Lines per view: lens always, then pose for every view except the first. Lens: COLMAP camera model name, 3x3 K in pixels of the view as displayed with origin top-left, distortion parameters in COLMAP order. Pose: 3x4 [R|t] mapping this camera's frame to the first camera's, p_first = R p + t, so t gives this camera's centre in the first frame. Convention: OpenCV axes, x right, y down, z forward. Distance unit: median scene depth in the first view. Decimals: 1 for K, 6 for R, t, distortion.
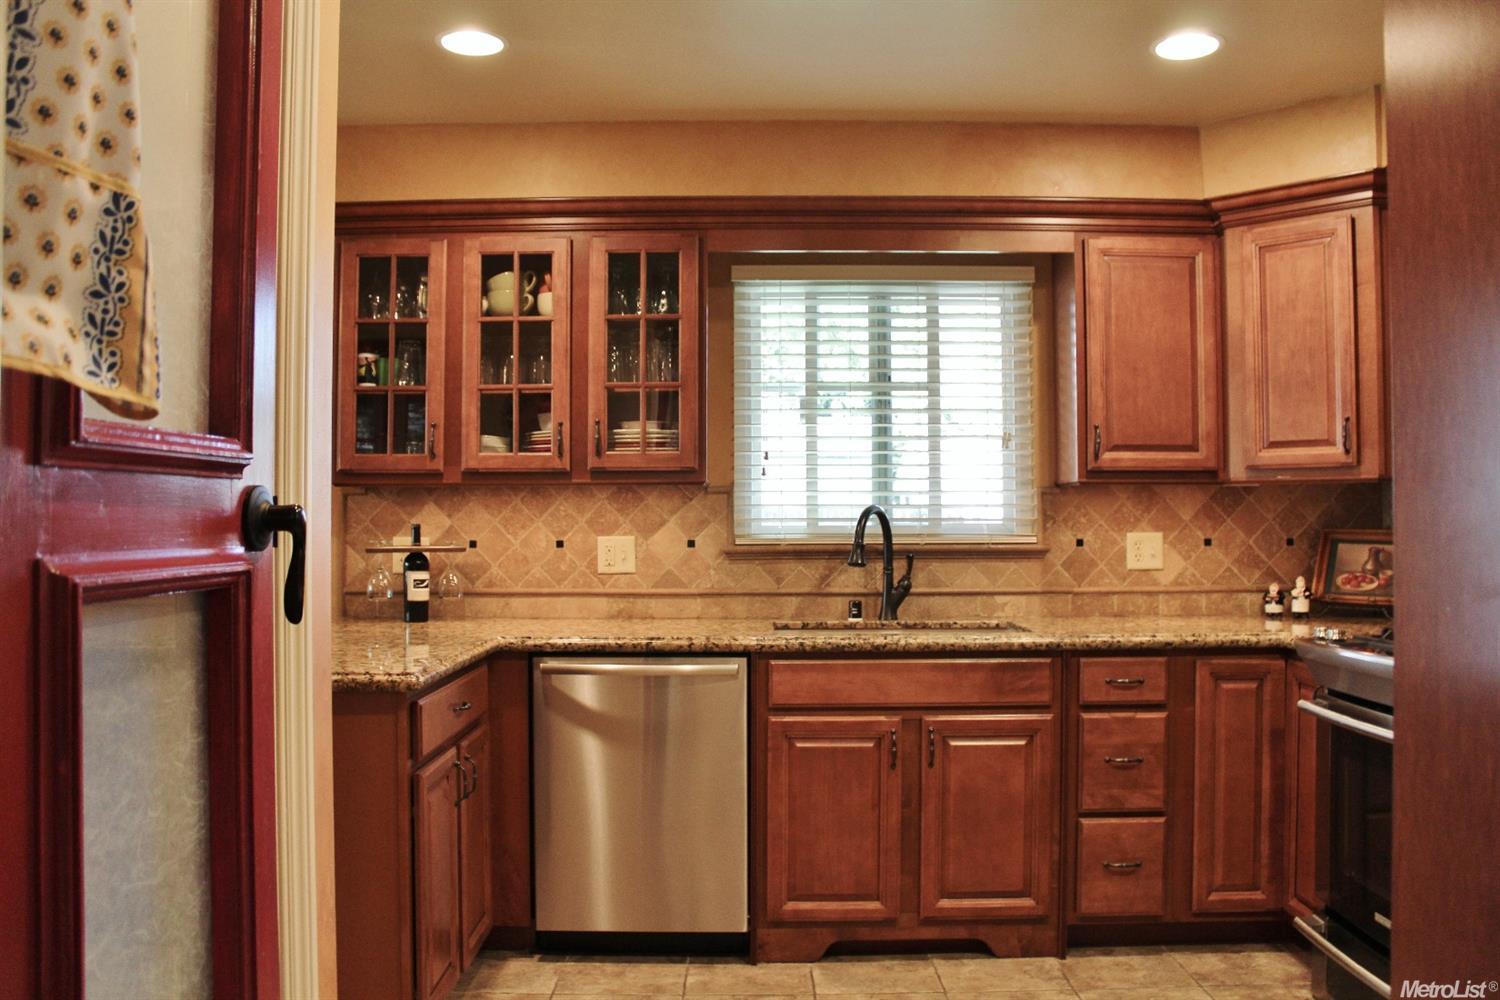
lens RADIAL K [[1248.6, 0, 750.0], [0, 1248.6, 500.0], [0, 0, 1]] dist [-0.152365, 0.151496]
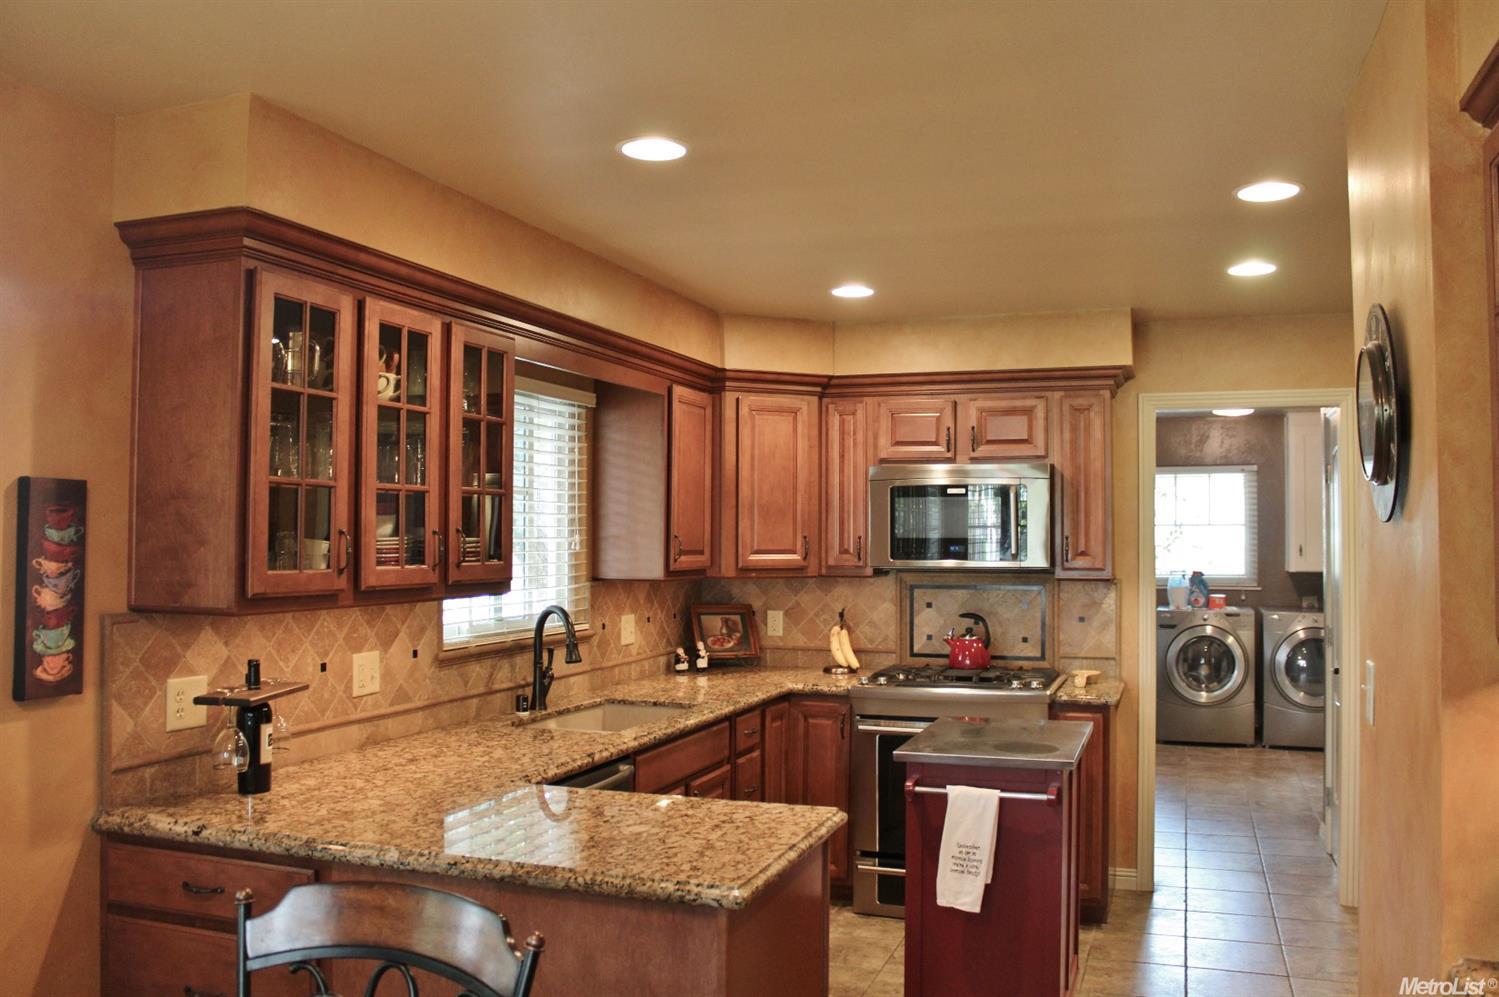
lens RADIAL K [[1247.8, 0, 749.5], [0, 1247.8, 498.5], [0, 0, 1]] dist [-0.152365, 0.151496]
pose [[0.339718, 0.030509, 0.940032, -0.827789], [-0.020085, 0.999481, -0.025180, -0.062258], [-0.940313, -0.010326, 0.340155, 0.456718]]
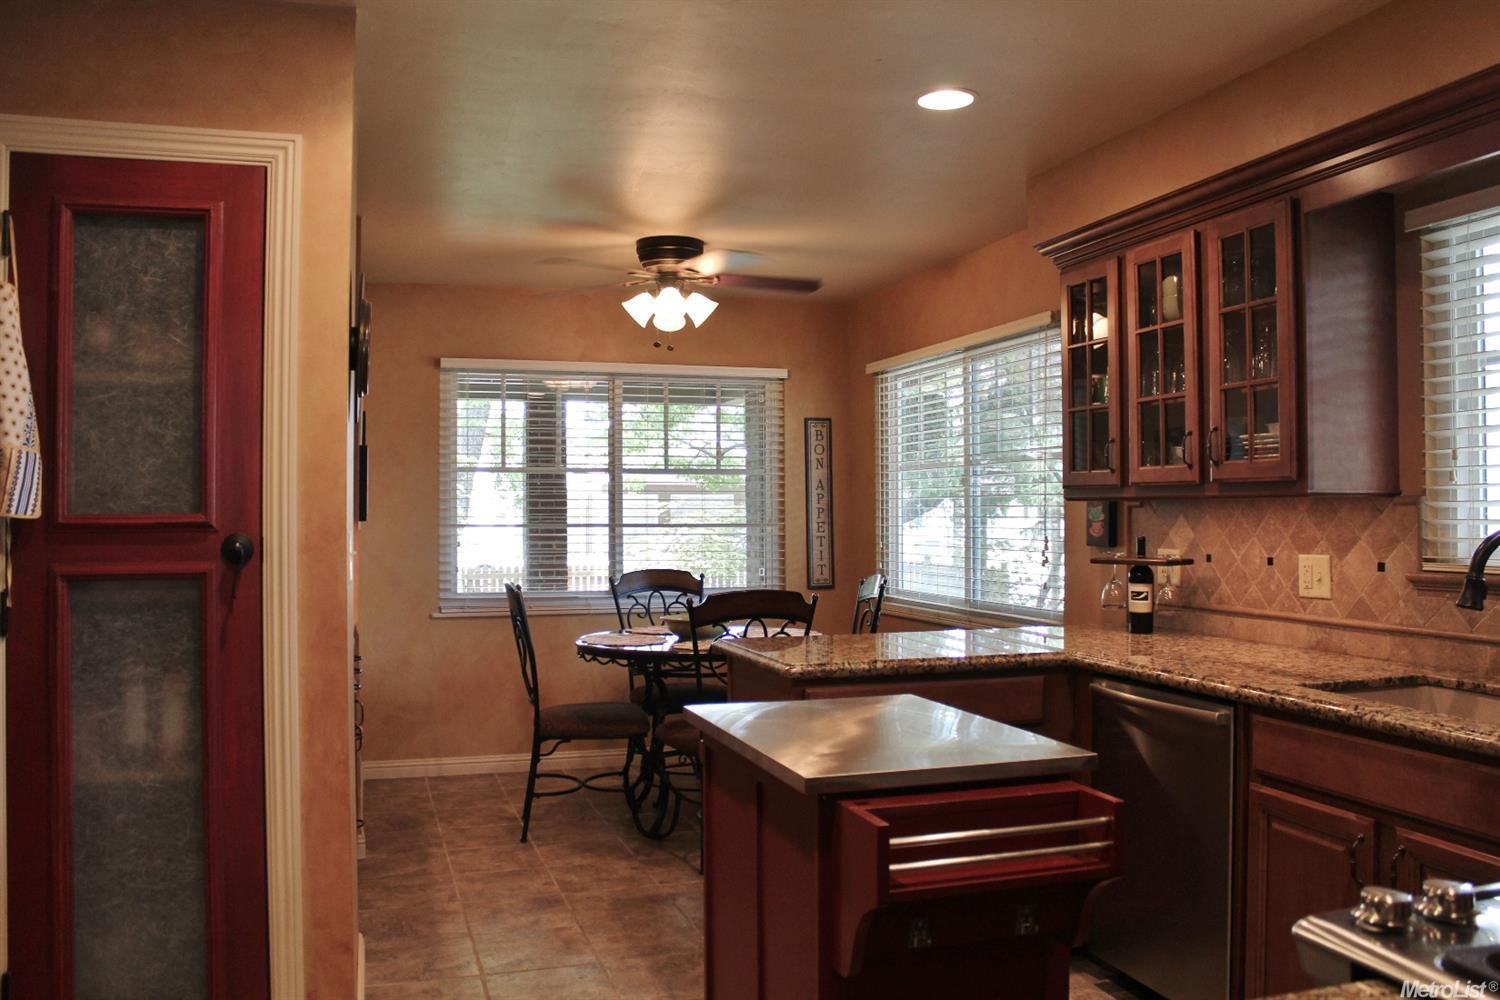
lens RADIAL K [[1248.6, 0, 750.0], [0, 1248.6, 500.0], [0, 0, 1]] dist [-0.152365, 0.151496]
pose [[0.292363, -0.007420, -0.956279, 0.582968], [0.020245, 0.999794, -0.001568, -0.015326], [0.956093, -0.018902, 0.292453, 0.382262]]
